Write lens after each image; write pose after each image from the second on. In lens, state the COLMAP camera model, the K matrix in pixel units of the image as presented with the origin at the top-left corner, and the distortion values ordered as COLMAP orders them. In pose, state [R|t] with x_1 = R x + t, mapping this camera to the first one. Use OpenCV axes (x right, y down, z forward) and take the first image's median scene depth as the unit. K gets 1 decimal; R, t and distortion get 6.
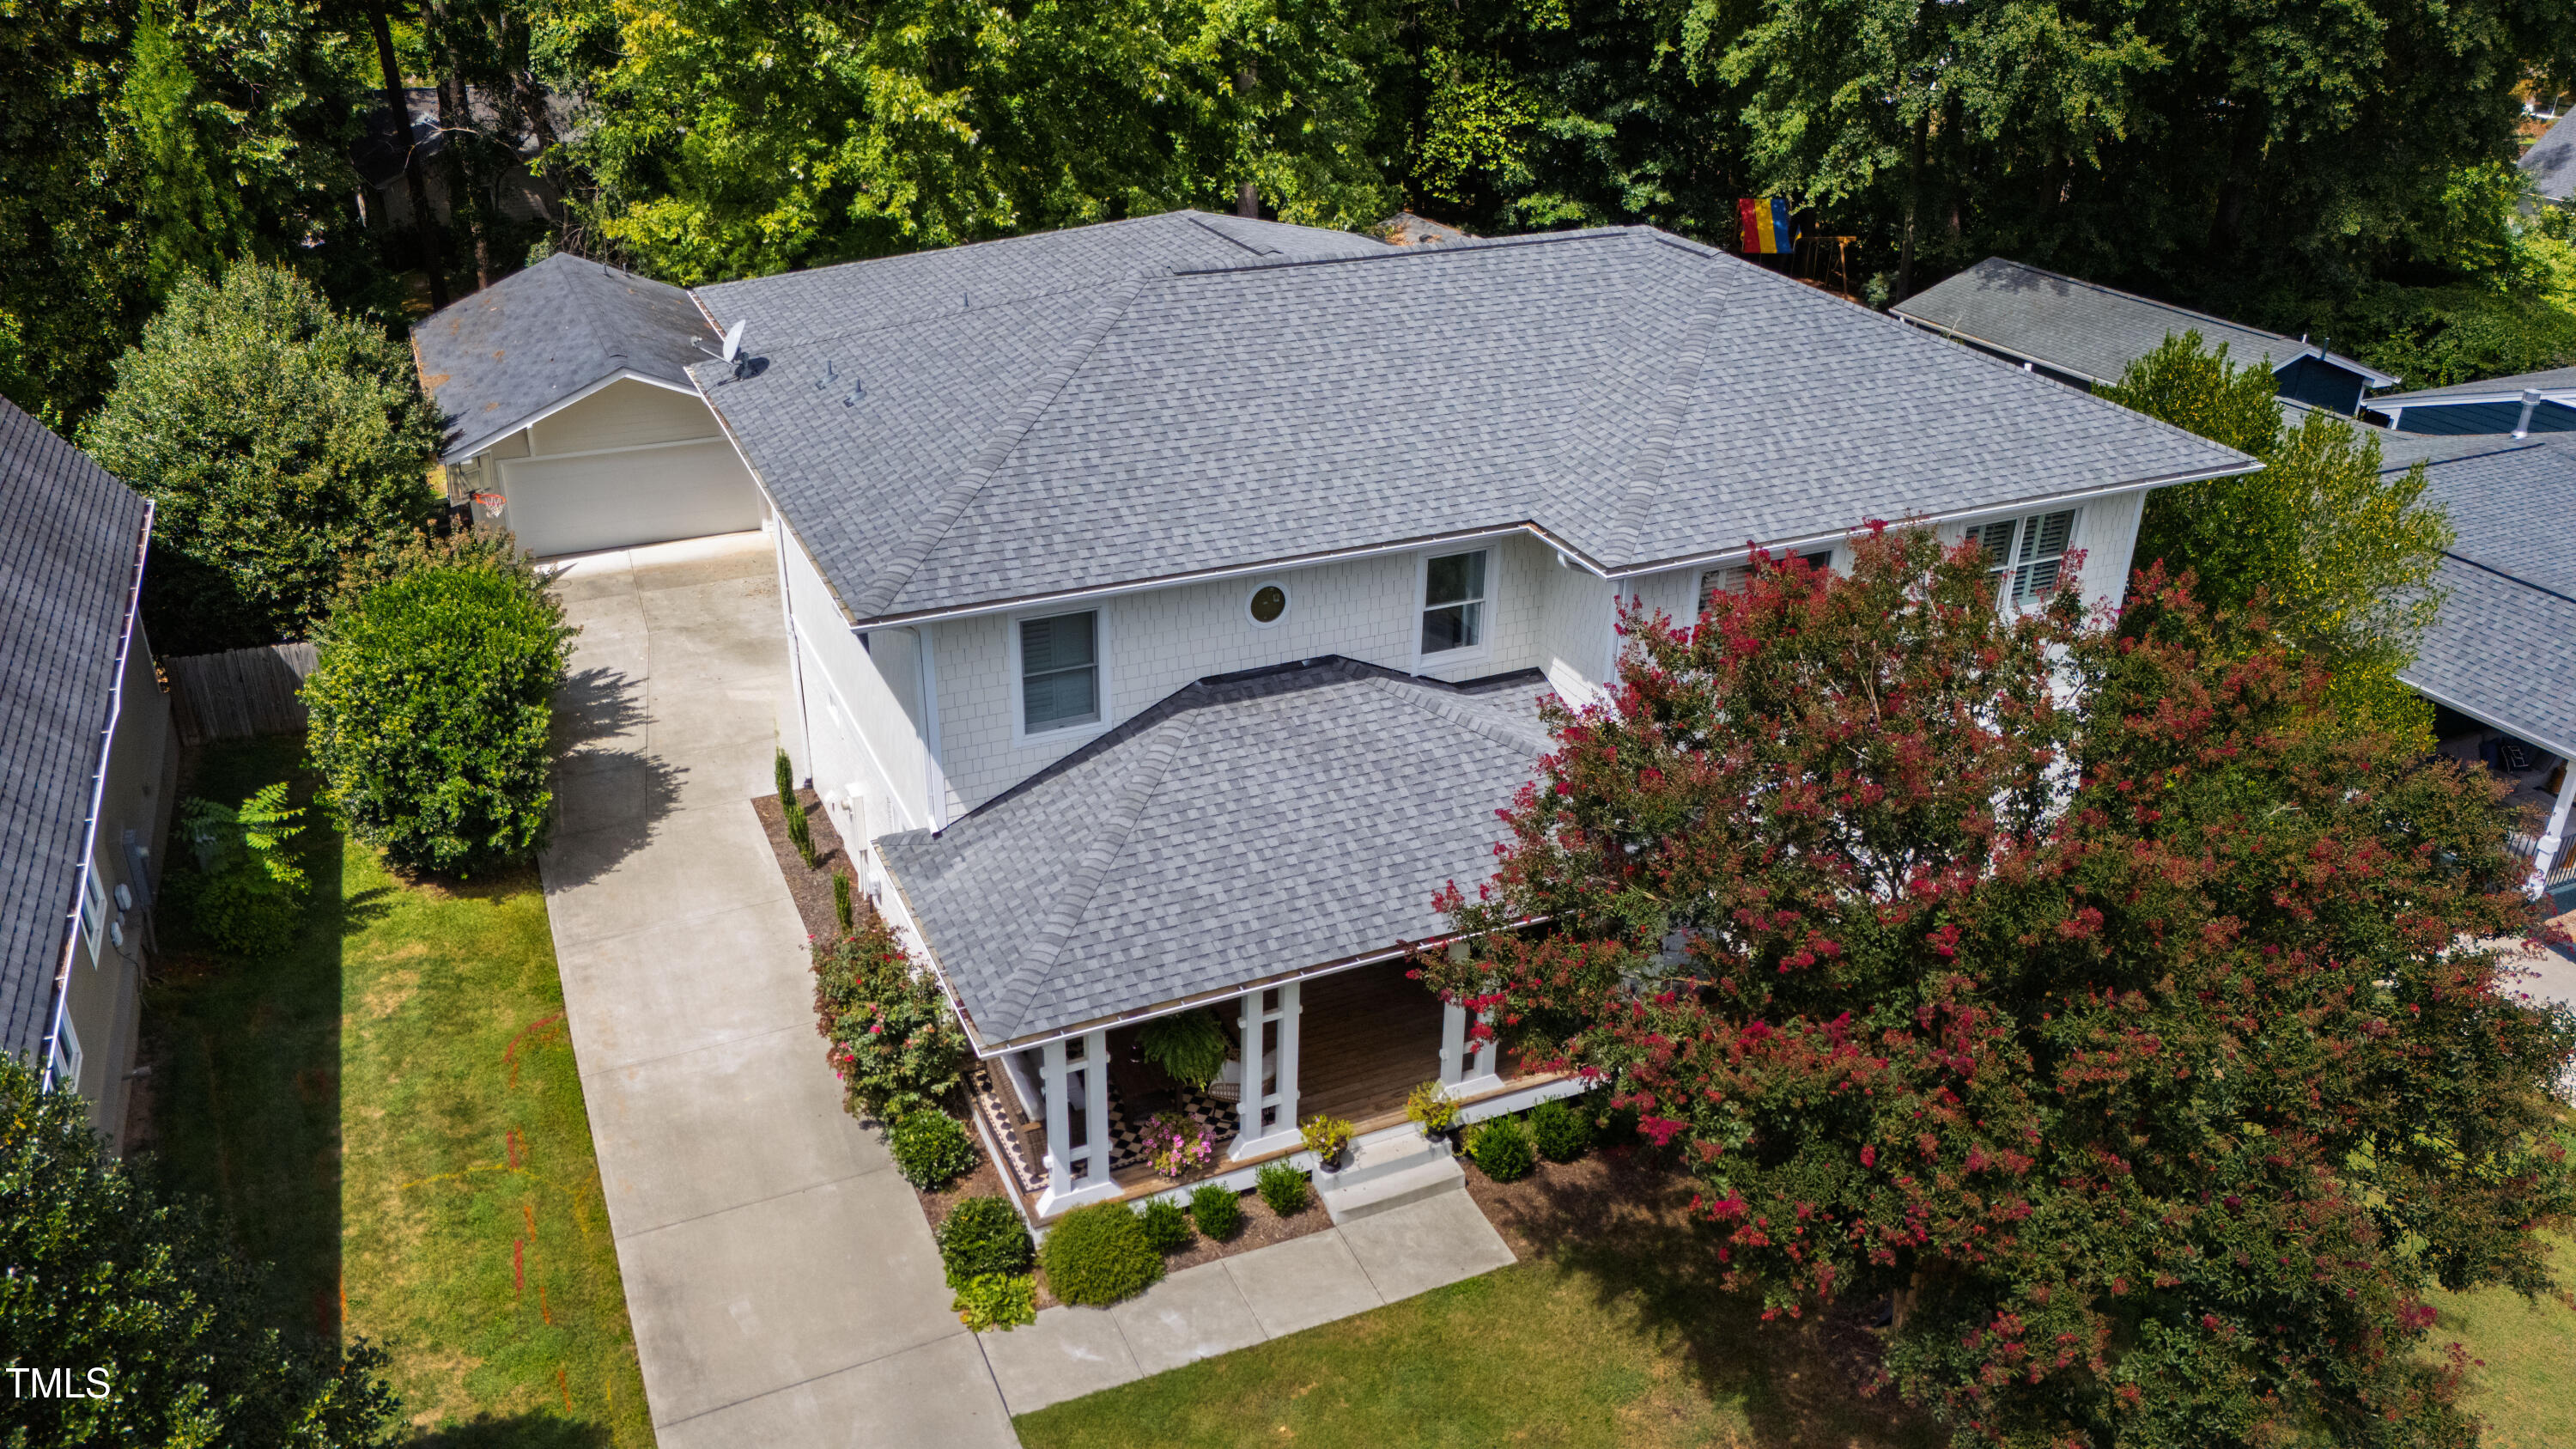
lens RADIAL K [[1901.2, 0, 1269.3], [0, 1901.2, 708.0], [0, 0, 1]] dist [0.078039, -0.082715]
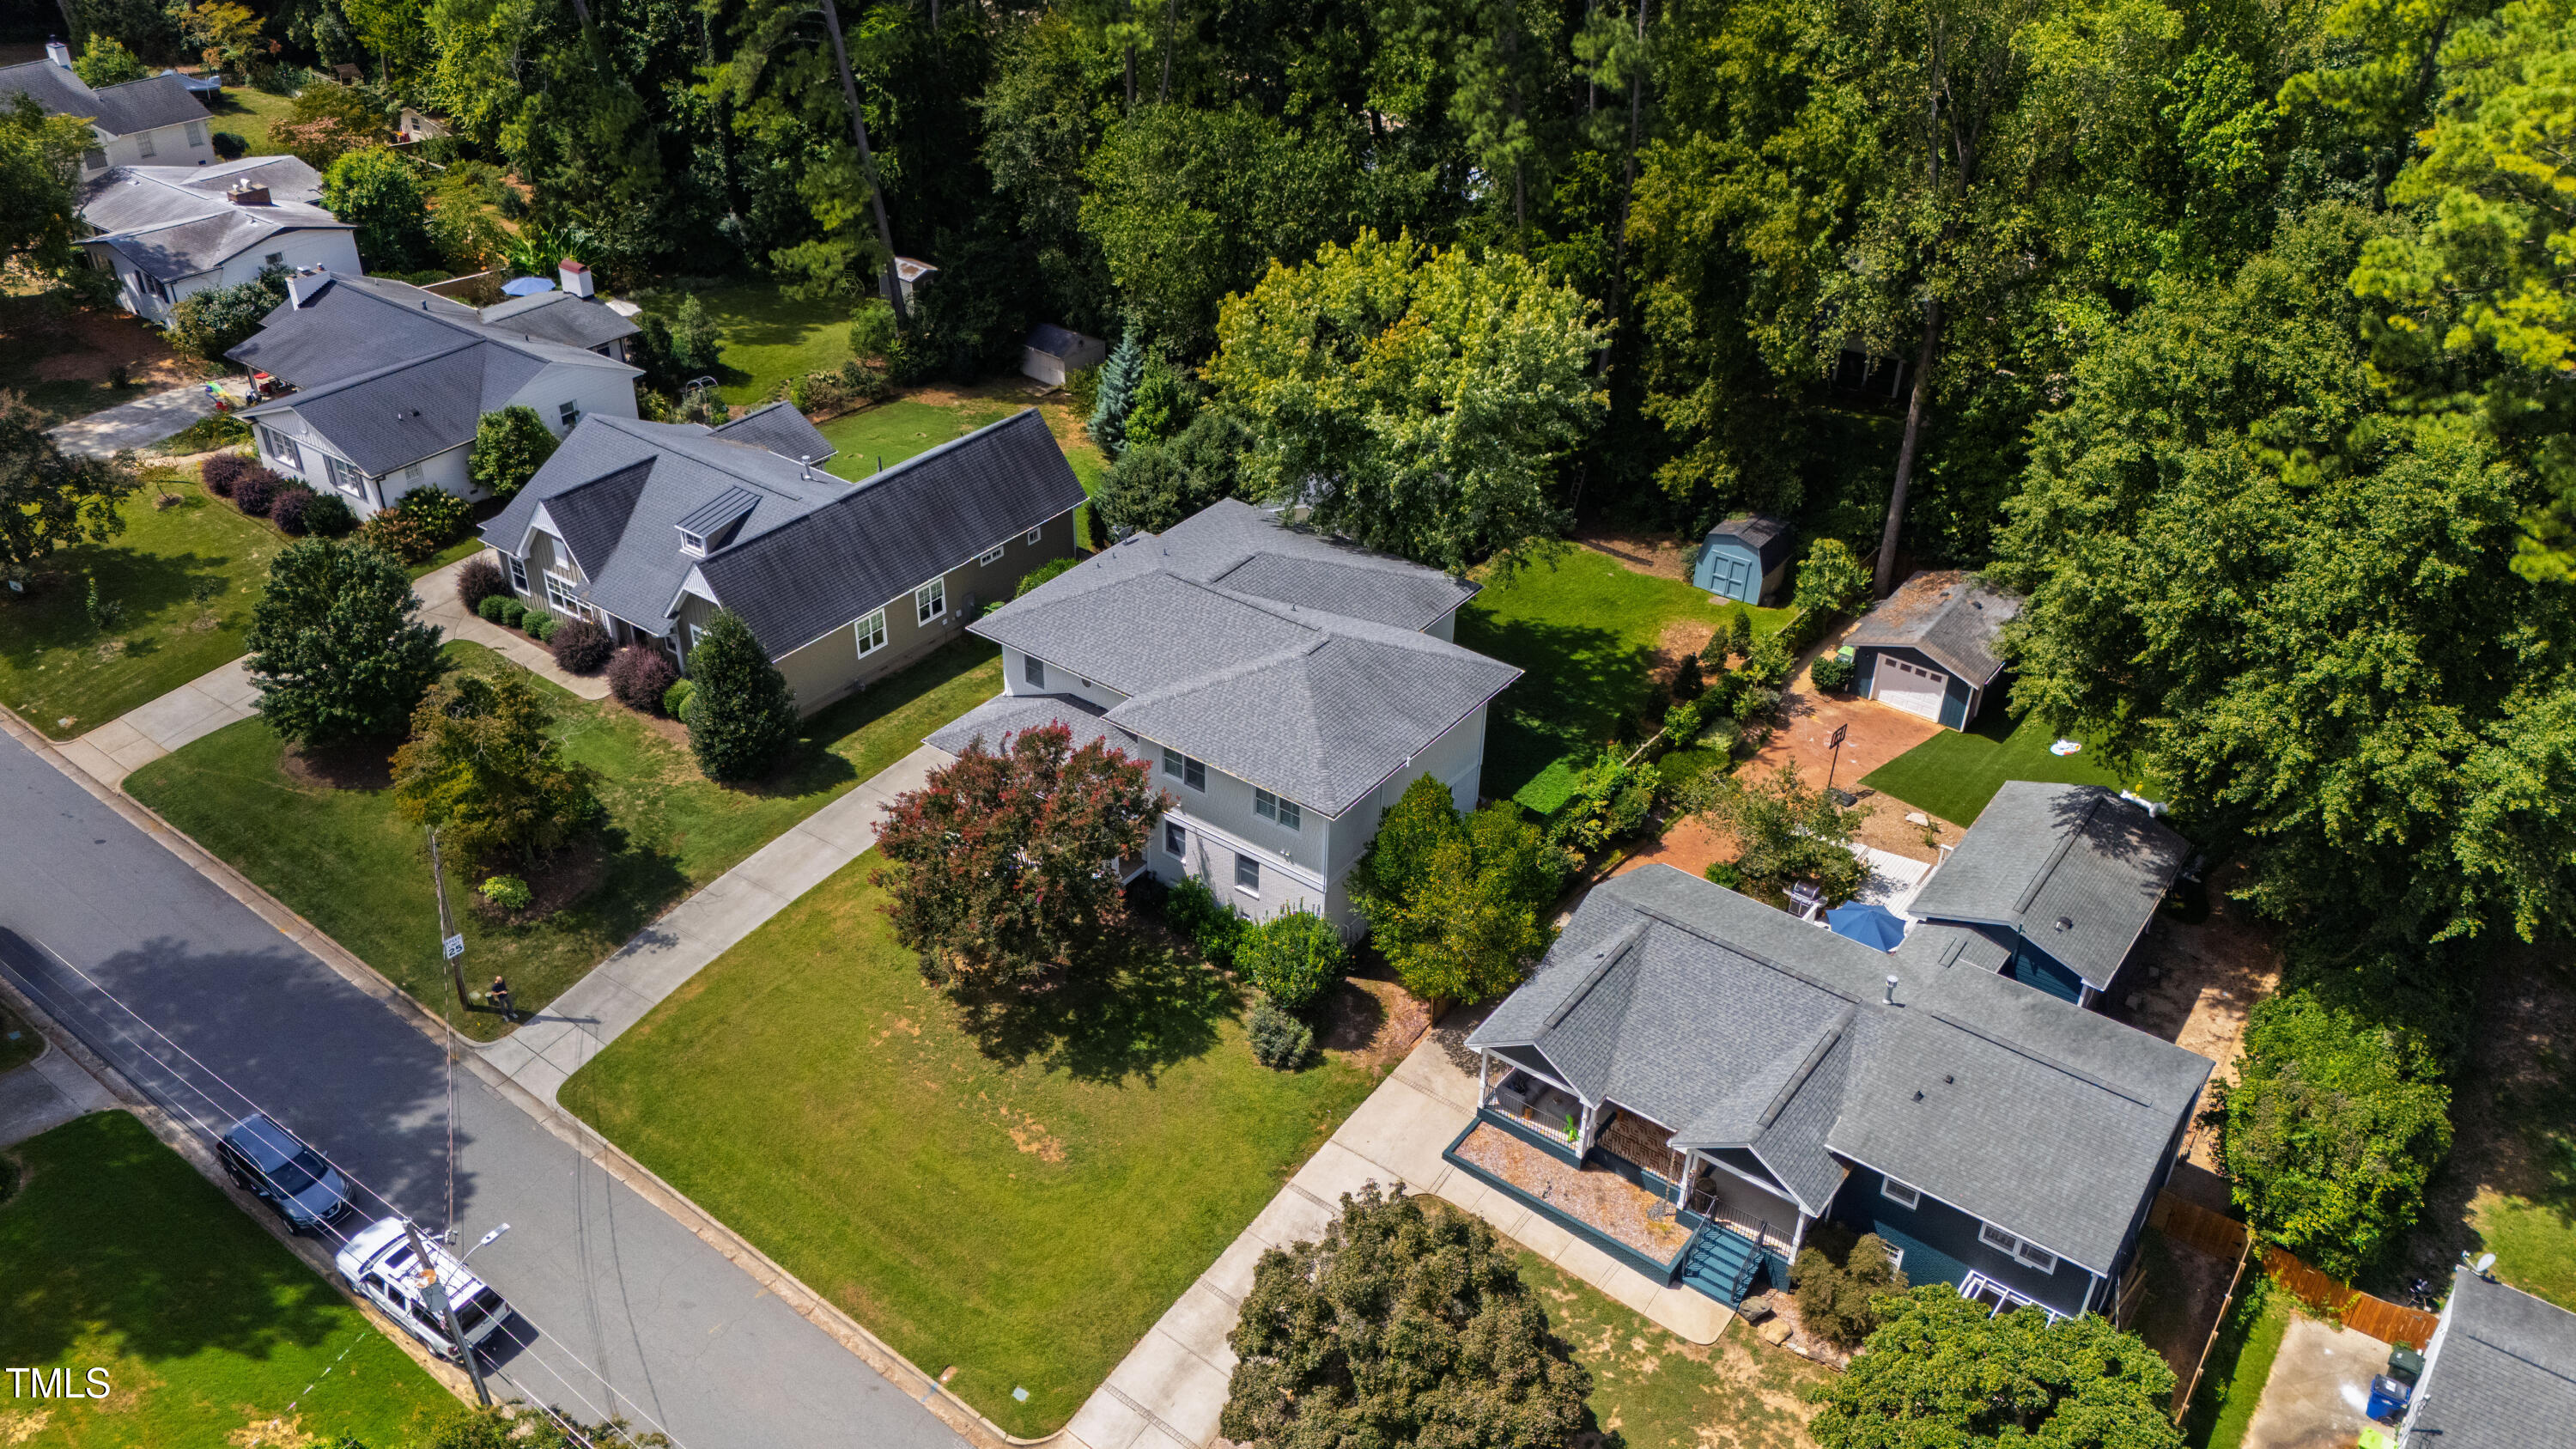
lens RADIAL K [[1901.2, 0, 1269.3], [0, 1901.2, 708.0], [0, 0, 1]] dist [0.078039, -0.082715]
pose [[0.483868, 0.458090, -0.745671, 2.458035], [-0.383305, 0.876916, 0.289991, -1.026223], [0.786733, 0.145502, 0.599900, -0.620542]]
